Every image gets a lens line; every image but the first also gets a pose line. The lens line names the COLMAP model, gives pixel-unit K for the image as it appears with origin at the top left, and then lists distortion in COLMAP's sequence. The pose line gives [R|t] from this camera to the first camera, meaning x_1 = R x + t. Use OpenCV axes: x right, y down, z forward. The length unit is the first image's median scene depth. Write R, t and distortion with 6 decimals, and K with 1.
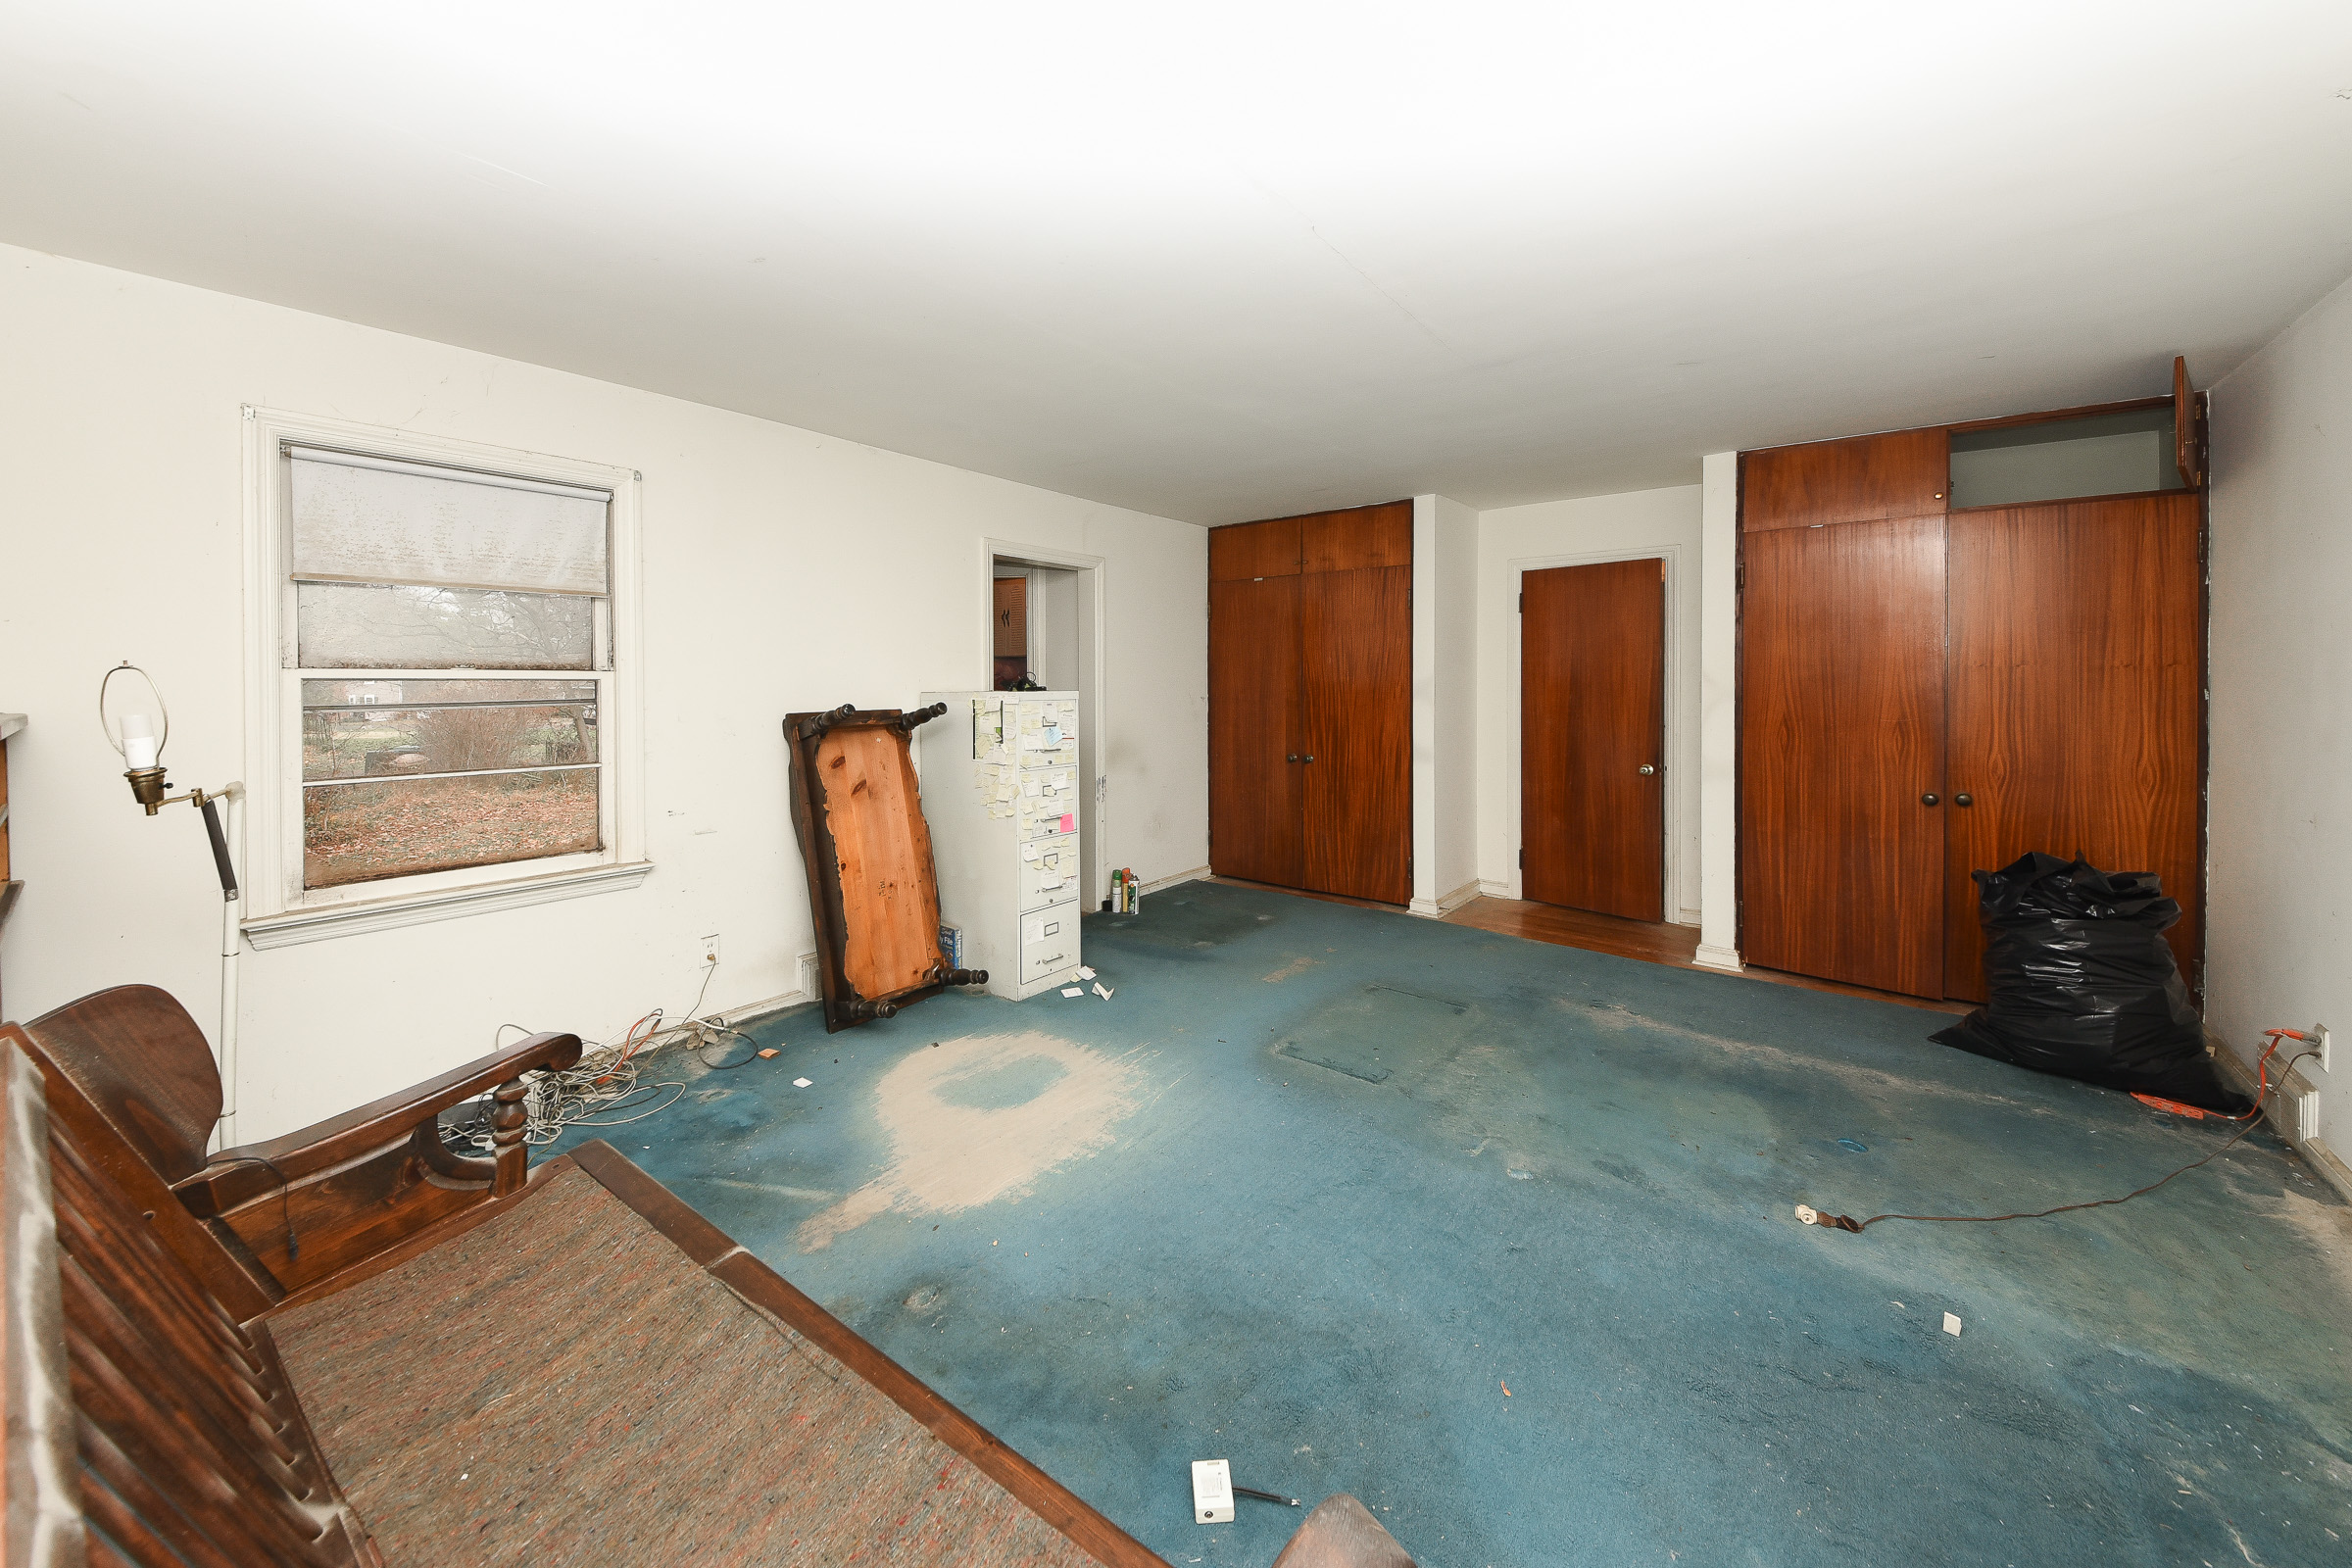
lens RADIAL K [[822.2, 0, 1159.1], [0, 822.2, 675.7], [0, 0, 1]] dist [0.001462, 0.000049]
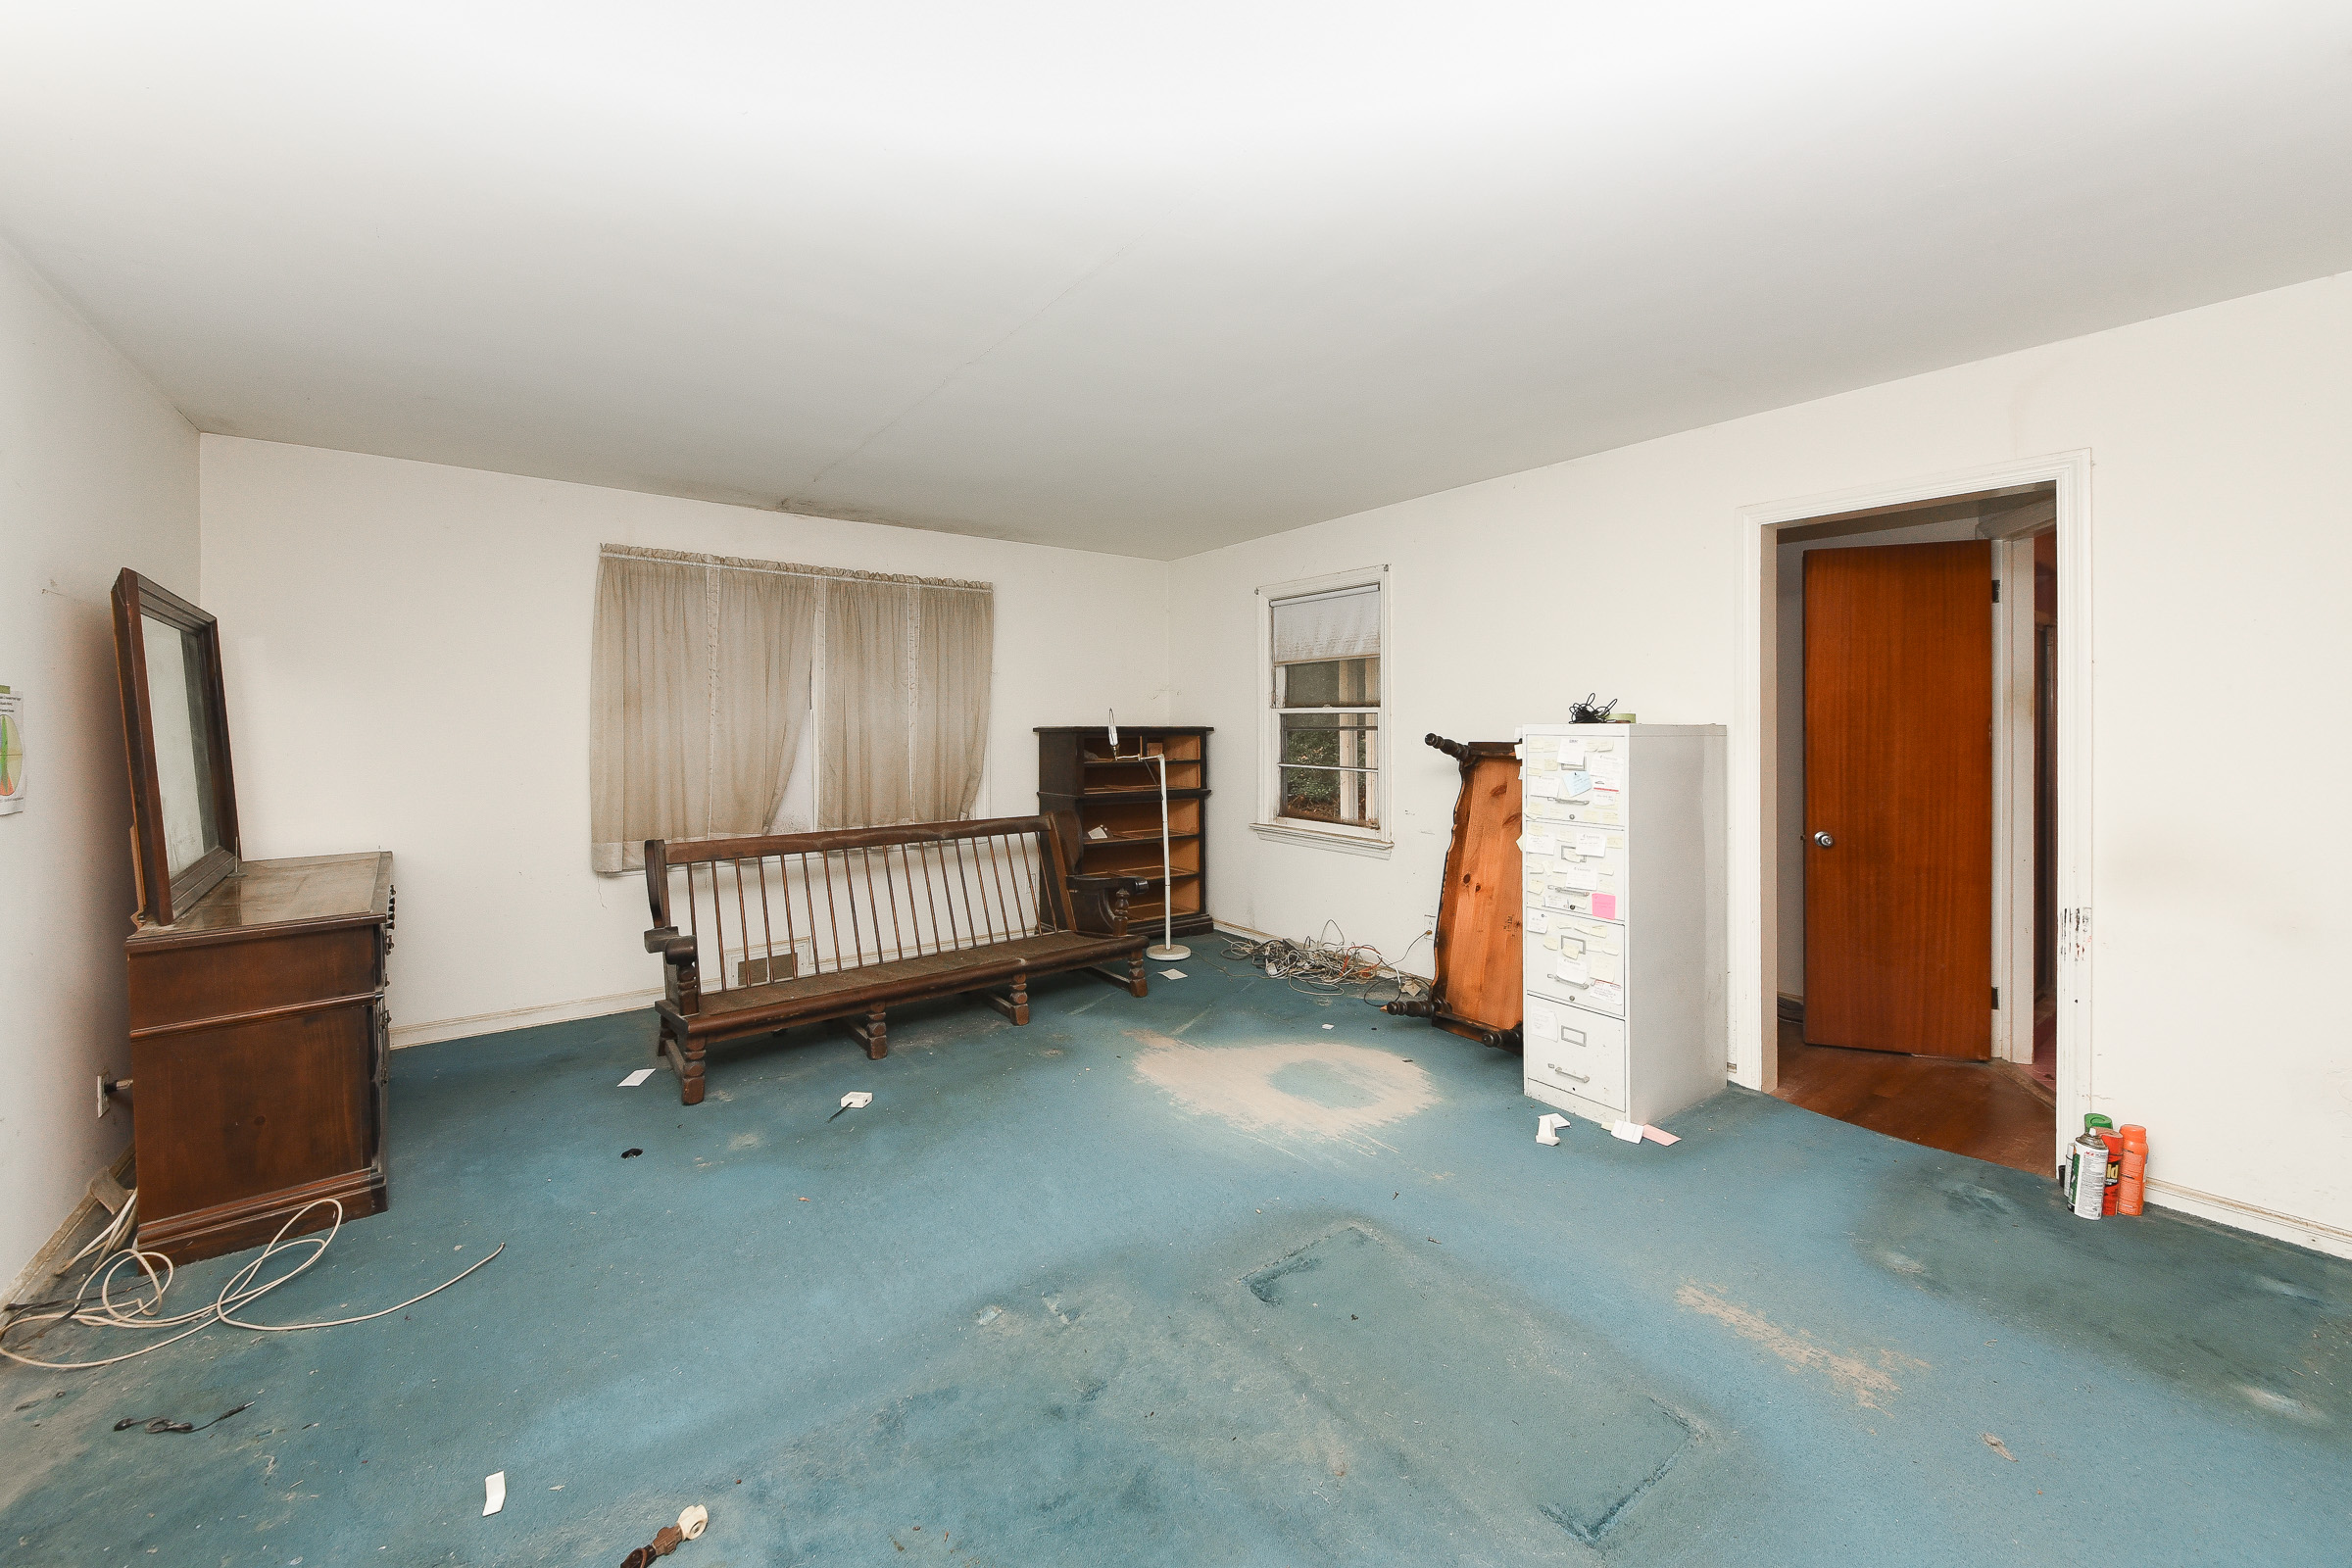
lens RADIAL K [[822.2, 0, 1172.7], [0, 822.2, 731.9], [0, 0, 1]] dist [0.001462, 0.000049]
pose [[-0.212329, 0.008667, -0.977160, 0.764357], [0.000286, 0.999961, 0.008807, 0.021239], [0.977198, 0.001590, -0.212323, 0.882608]]
